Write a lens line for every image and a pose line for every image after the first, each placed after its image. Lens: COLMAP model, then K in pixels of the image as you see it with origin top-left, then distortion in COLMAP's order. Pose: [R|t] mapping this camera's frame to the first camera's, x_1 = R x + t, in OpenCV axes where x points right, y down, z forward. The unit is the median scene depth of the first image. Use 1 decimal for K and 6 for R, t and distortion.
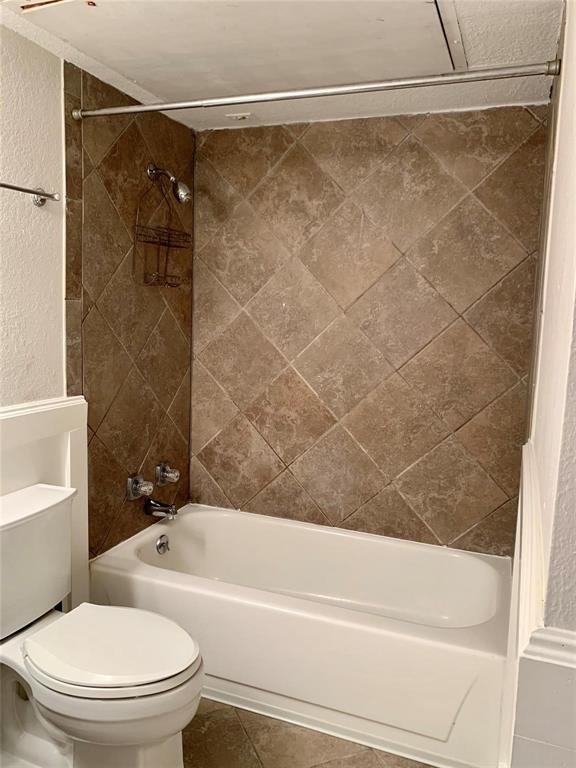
lens RADIAL K [[586.8, 0, 289.3], [0, 586.8, 380.6], [0, 0, 1]] dist [-0.009028, 0.007525]
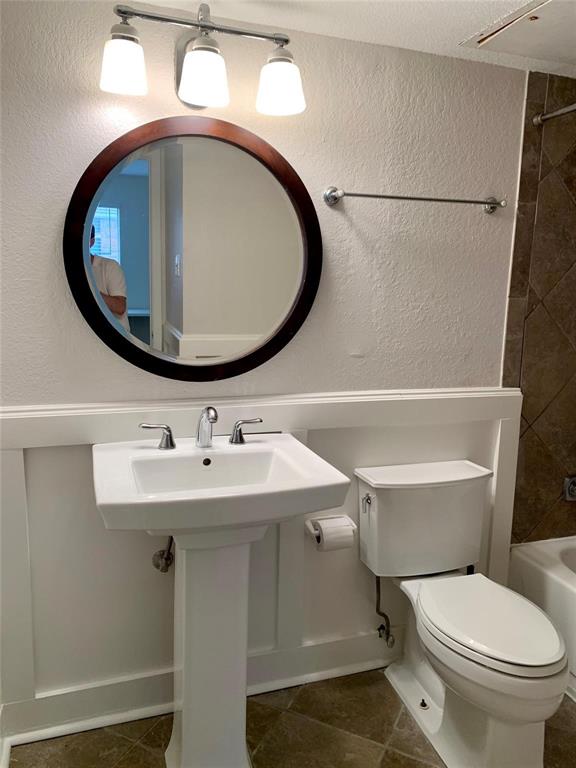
lens RADIAL K [[586.8, 0, 288.4], [0, 586.8, 385.2], [0, 0, 1]] dist [-0.009028, 0.007525]
pose [[0.633075, 0.115490, -0.765427, 0.199699], [-0.099065, 0.992765, 0.067856, -0.010859], [0.767725, 0.032870, 0.639936, 0.004676]]
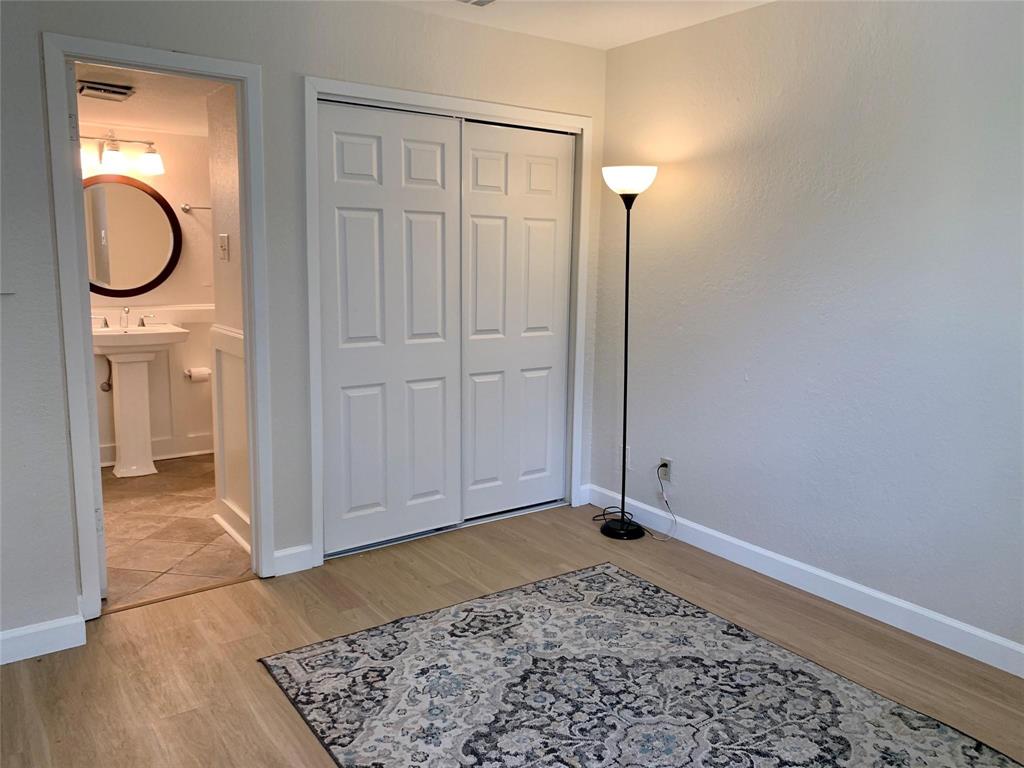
lens RADIAL K [[782.4, 0, 510.9], [0, 782.4, 381.0], [0, 0, 1]] dist [-0.009028, 0.007525]
pose [[0.833525, 0.076879, -0.547107, 1.839603], [-0.059347, 0.997000, 0.049682, 0.123232], [0.549285, -0.008942, 0.835587, -0.921293]]
